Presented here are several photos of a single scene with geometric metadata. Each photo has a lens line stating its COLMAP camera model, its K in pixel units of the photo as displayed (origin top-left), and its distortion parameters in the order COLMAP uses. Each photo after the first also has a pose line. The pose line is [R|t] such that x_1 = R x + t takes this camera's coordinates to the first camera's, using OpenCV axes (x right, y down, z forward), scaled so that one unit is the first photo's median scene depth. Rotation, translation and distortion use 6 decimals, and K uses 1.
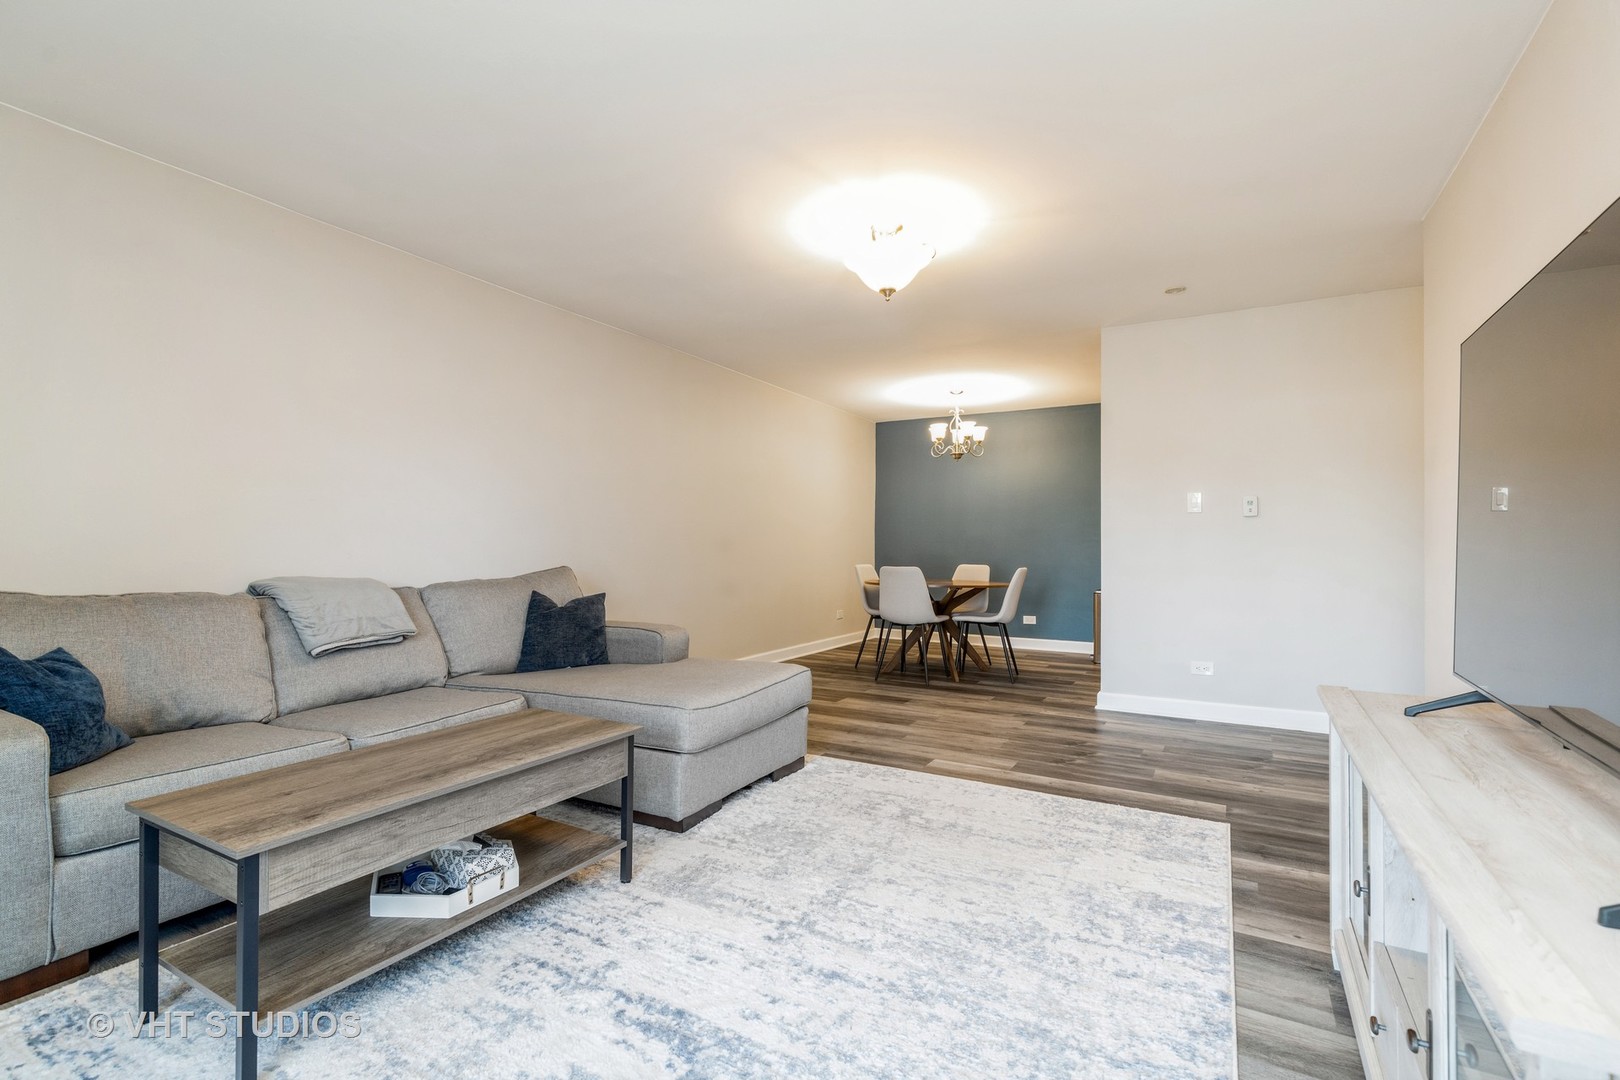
lens RADIAL K [[732.0, 0, 822.6], [0, 732.0, 536.0], [0, 0, 1]] dist [0.008892, -0.001907]
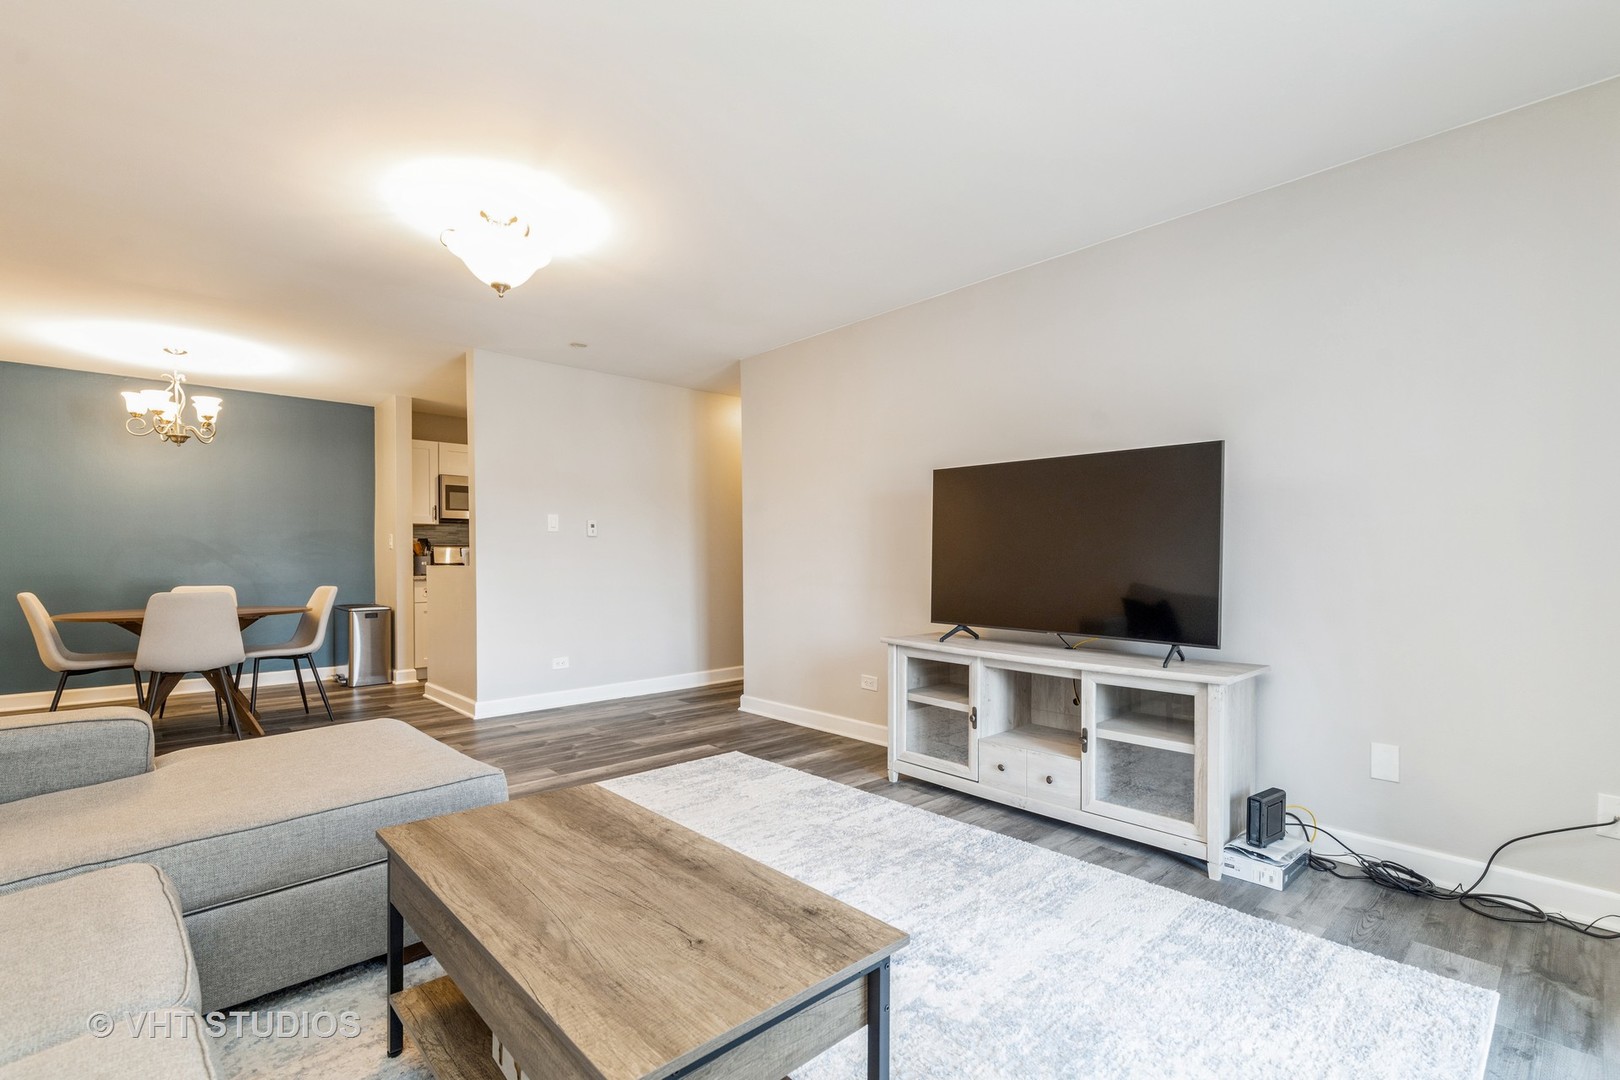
lens RADIAL K [[732.0, 0, 809.5], [0, 732.0, 554.8], [0, 0, 1]] dist [0.008892, -0.001907]
pose [[0.312629, 0.000133, 0.949875, -0.666908], [-0.011353, 0.999929, 0.003596, -0.005674], [-0.949807, -0.011908, 0.312609, 0.345603]]
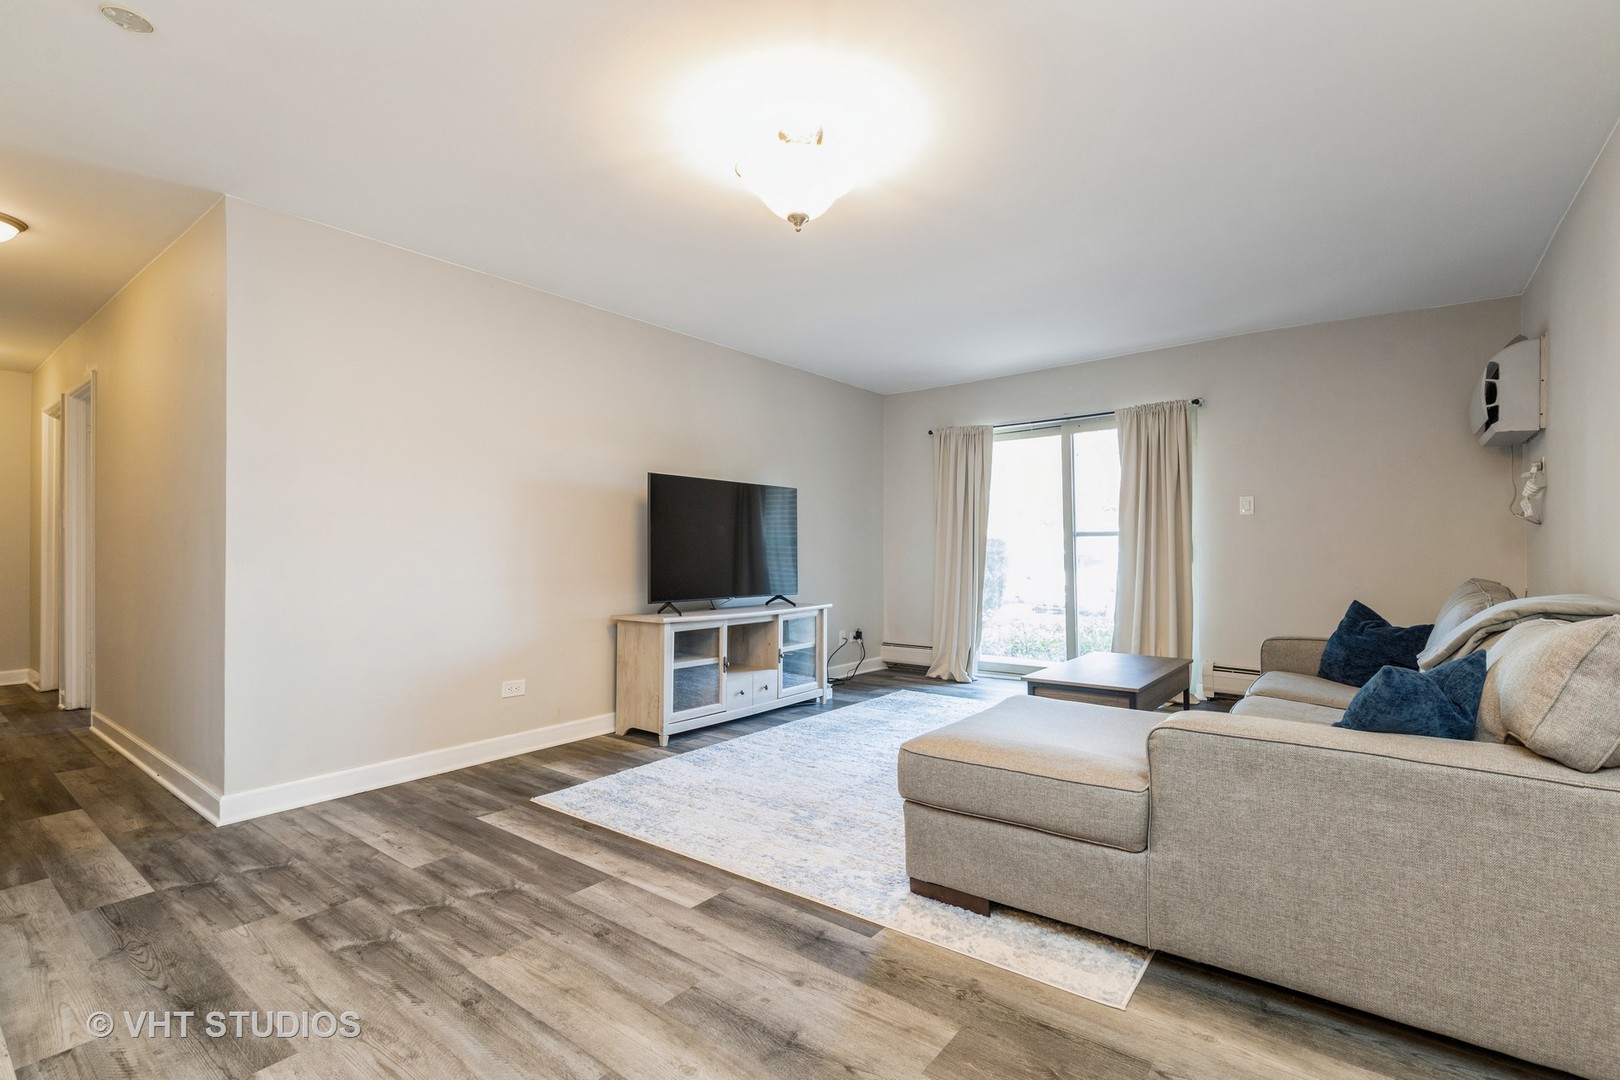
lens RADIAL K [[732.0, 0, 803.3], [0, 732.0, 538.6], [0, 0, 1]] dist [0.008892, -0.001907]
pose [[-0.985116, 0.002194, 0.171879, -0.046074], [-0.002725, 0.999594, -0.028376, 0.019024], [-0.171871, -0.028422, -0.984709, 1.734732]]
